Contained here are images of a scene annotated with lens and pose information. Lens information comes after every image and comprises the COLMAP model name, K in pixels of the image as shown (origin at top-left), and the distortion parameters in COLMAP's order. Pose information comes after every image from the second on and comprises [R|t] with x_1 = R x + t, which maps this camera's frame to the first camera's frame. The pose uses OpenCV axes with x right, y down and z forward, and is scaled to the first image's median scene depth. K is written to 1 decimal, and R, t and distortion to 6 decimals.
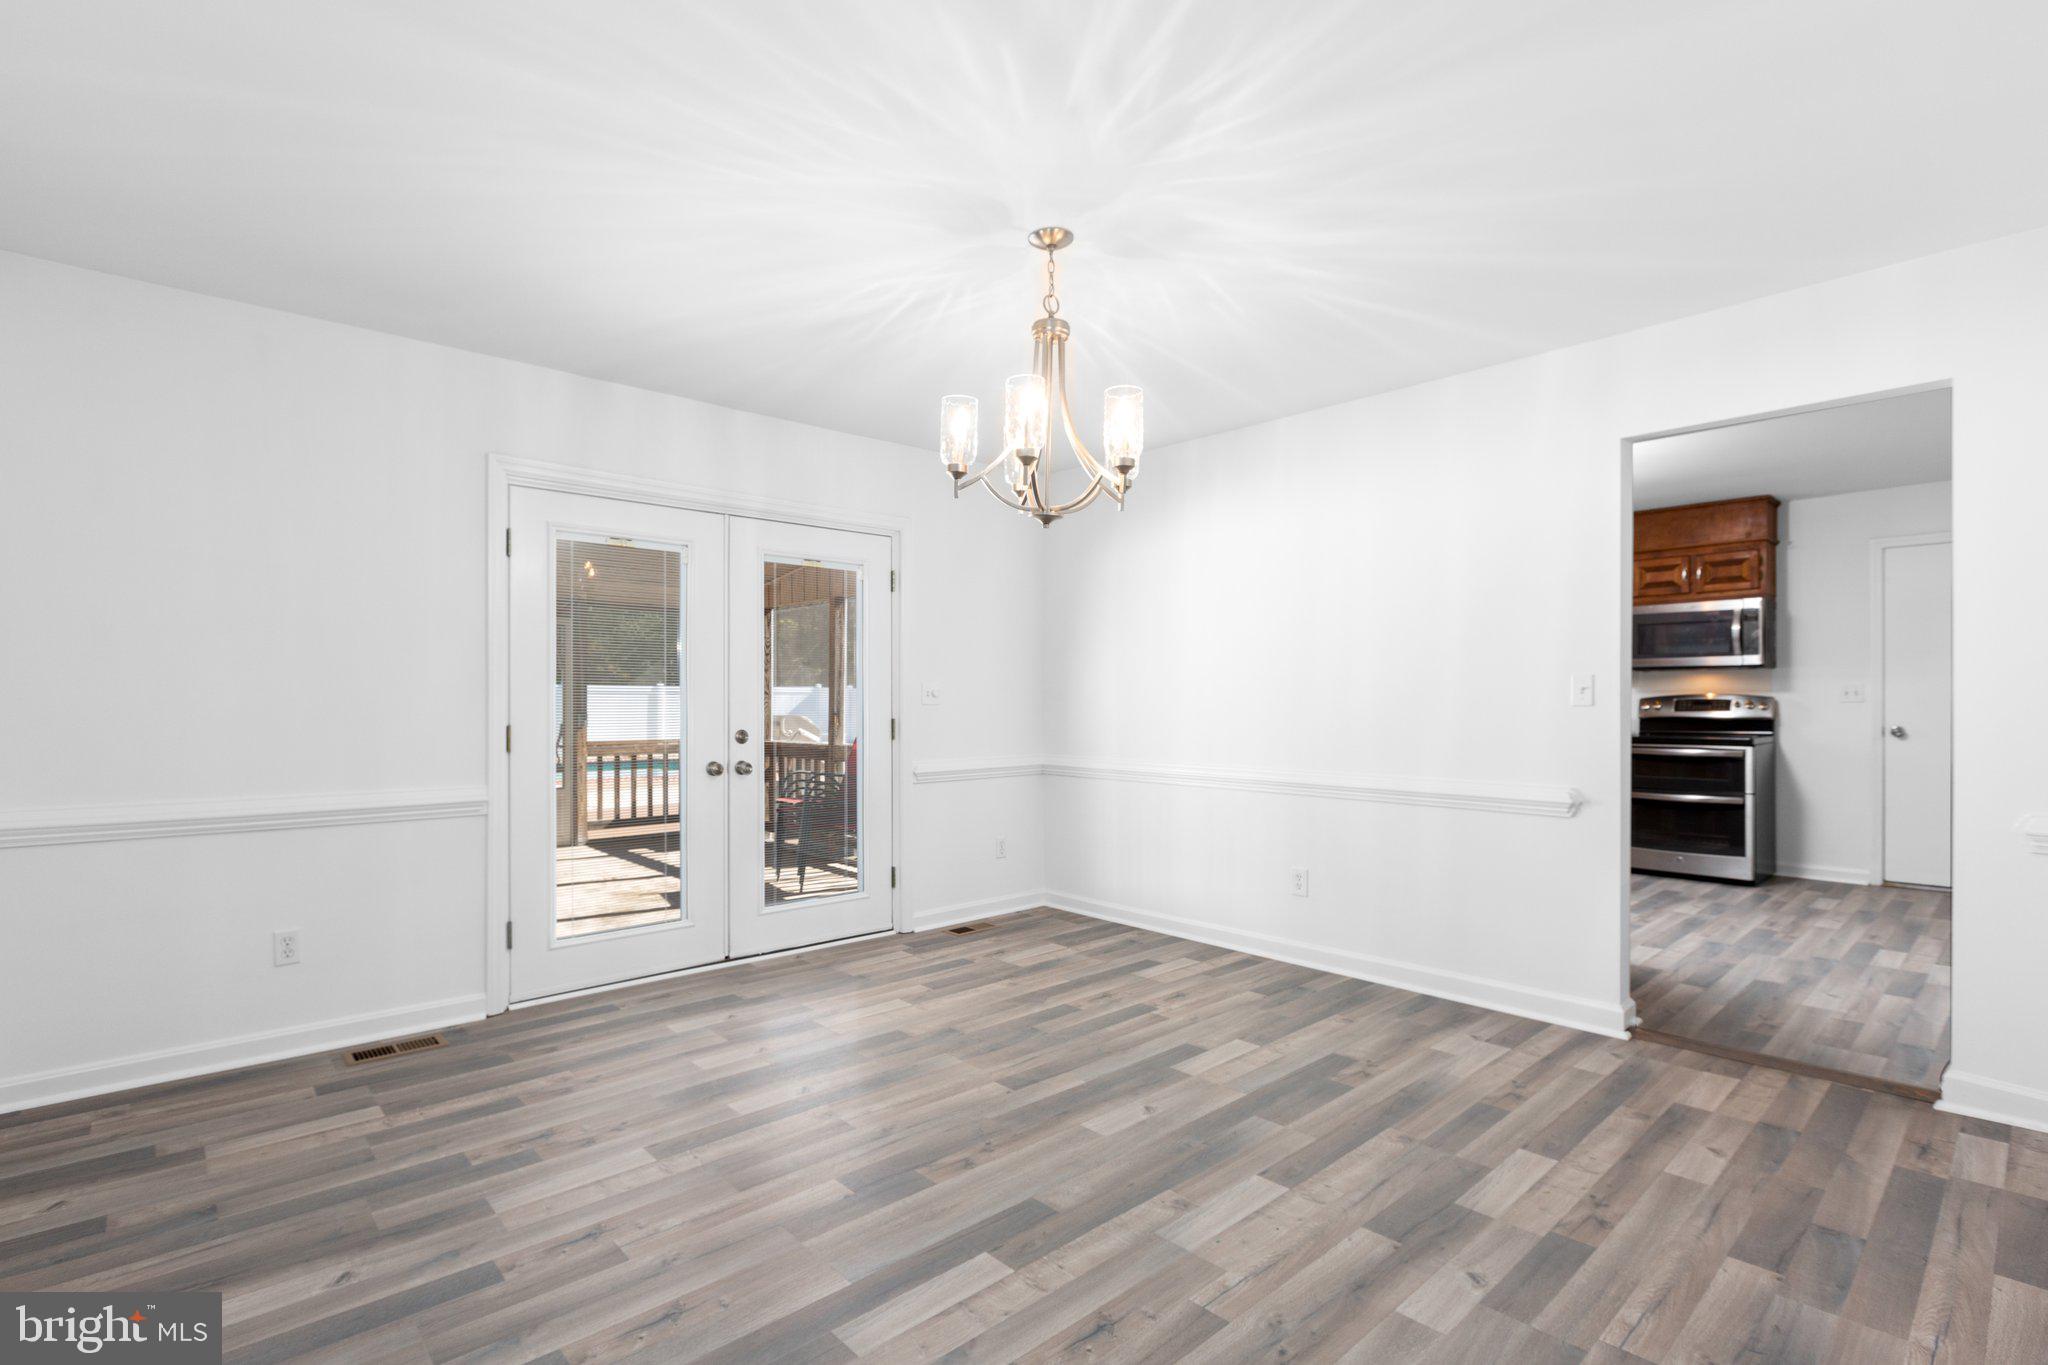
lens RADIAL K [[975.1, 0, 1023.2], [0, 975.1, 722.1], [0, 0, 1]] dist [-0.014718, 0.000204]
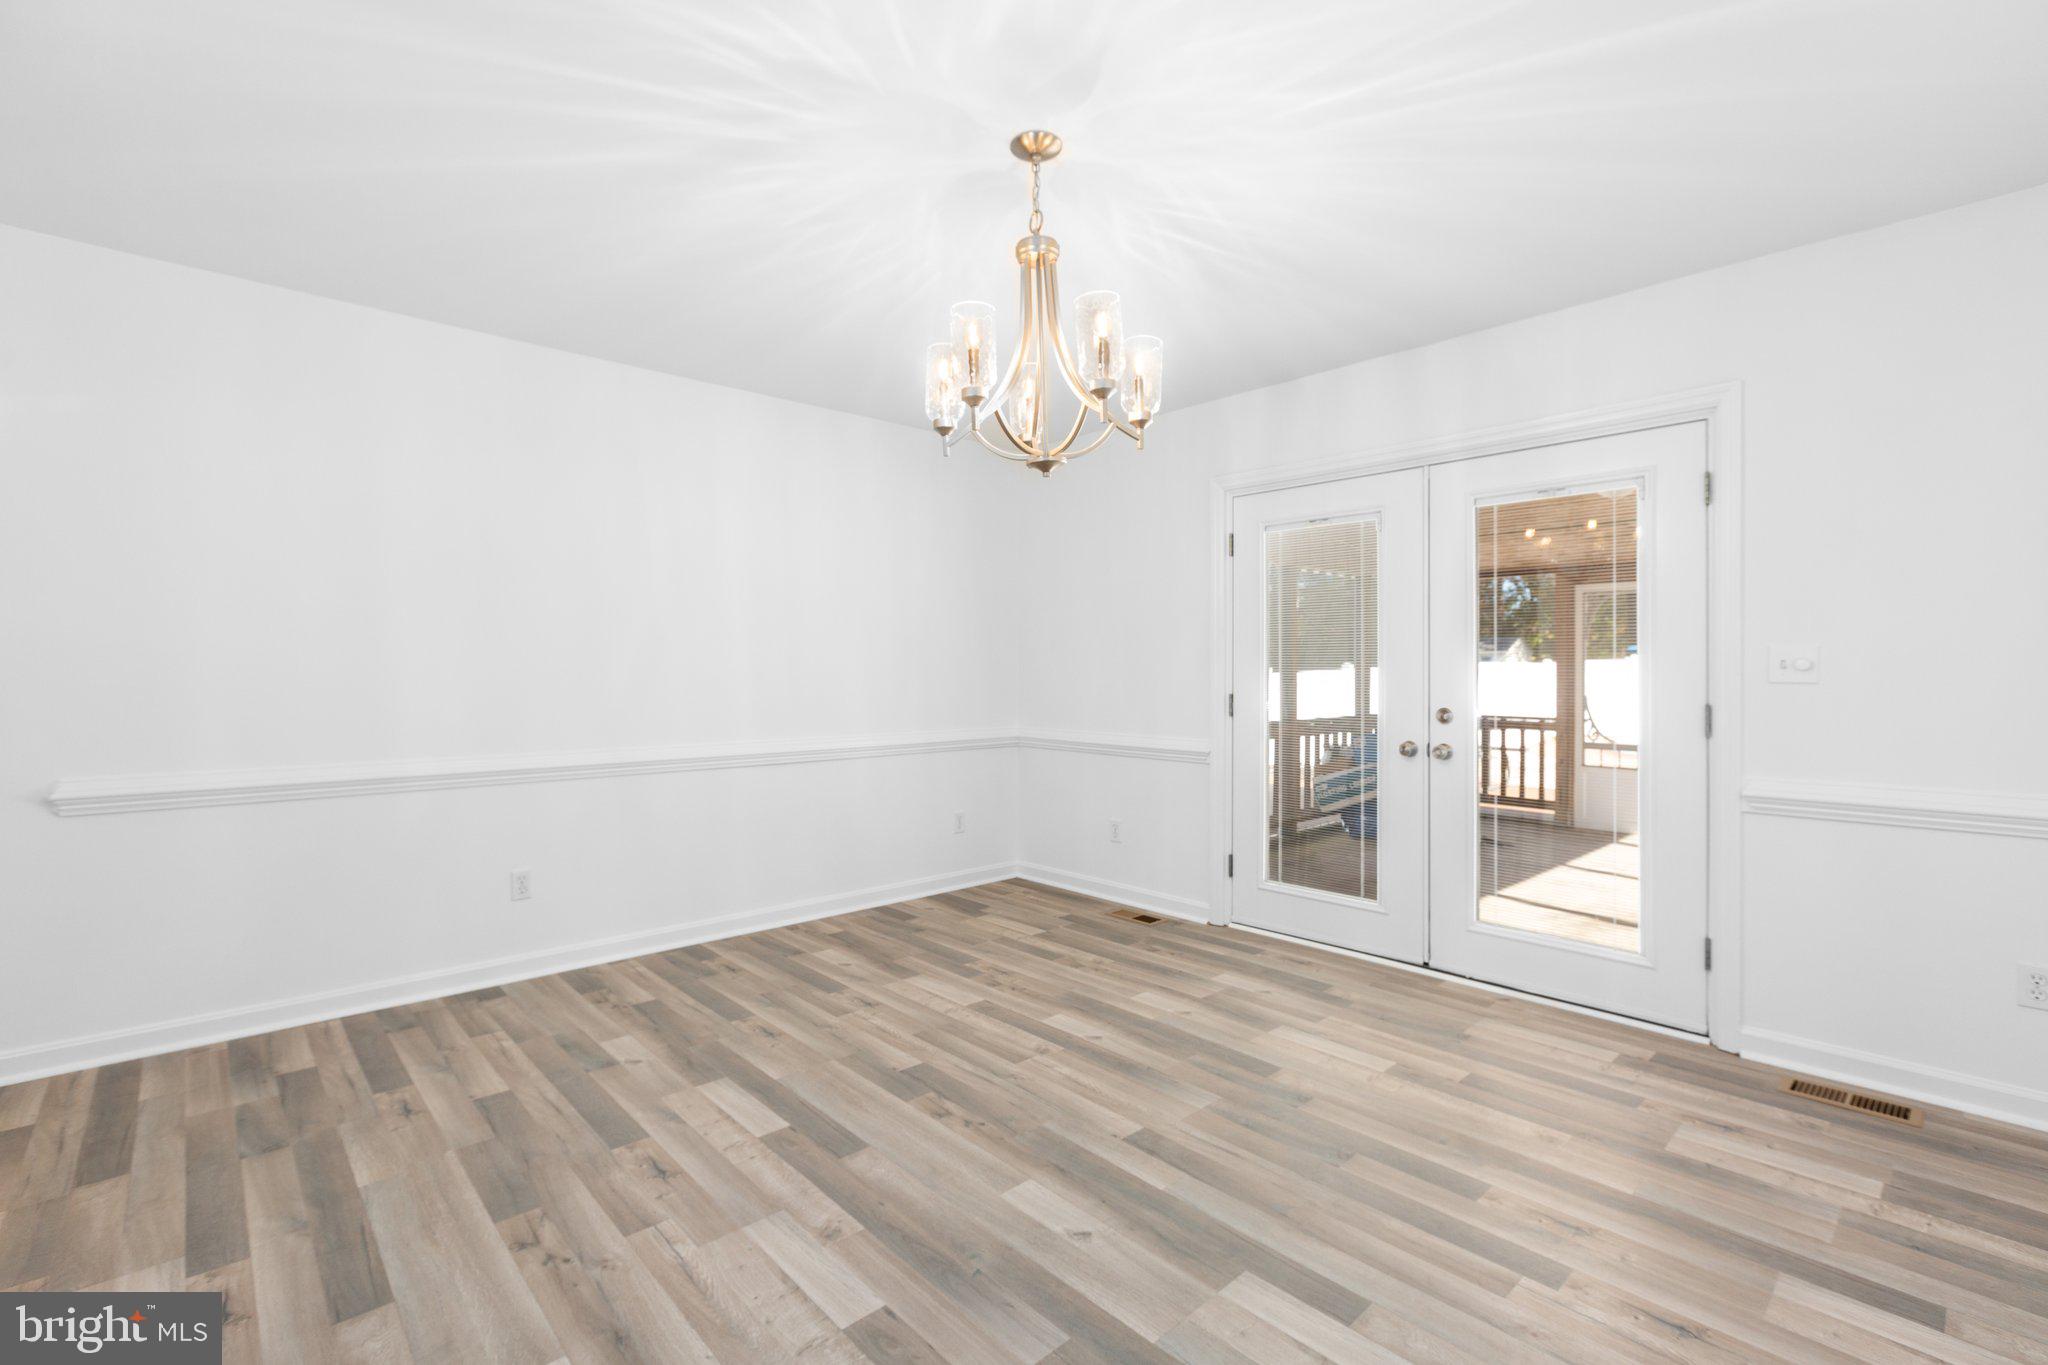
lens RADIAL K [[941.0, 0, 1024.0], [0, 941.0, 682.5], [0, 0, 1]] dist [-0.000270, -0.000190]
pose [[-0.027369, 0.012631, -0.999546, 0.735227], [-0.023605, 0.999633, 0.013279, -0.022714], [0.999347, 0.023957, -0.027061, 0.852725]]
